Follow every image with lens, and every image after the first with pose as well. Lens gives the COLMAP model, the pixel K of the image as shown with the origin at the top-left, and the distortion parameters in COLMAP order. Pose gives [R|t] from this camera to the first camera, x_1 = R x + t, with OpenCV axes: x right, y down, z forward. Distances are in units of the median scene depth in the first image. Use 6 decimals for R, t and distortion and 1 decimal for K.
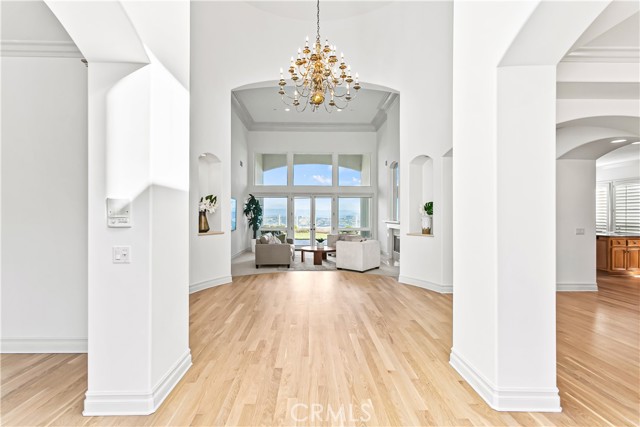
lens RADIAL K [[302.9, 0, 318.3], [0, 302.9, 211.7], [0, 0, 1]] dist [-0.002264, -0.000250]
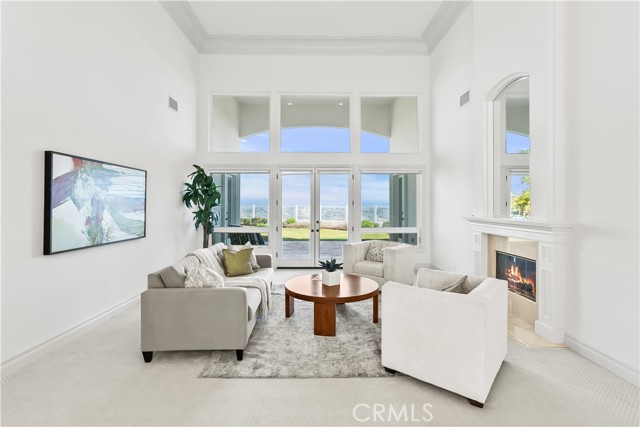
lens RADIAL K [[302.9, 0, 318.3], [0, 302.9, 211.7], [0, 0, 1]] dist [-0.002264, -0.000250]
pose [[0.999817, -0.002276, -0.018980, -0.001799], [0.002964, 0.999336, 0.036305, 0.003734], [0.018885, -0.036354, 0.999161, 0.448926]]
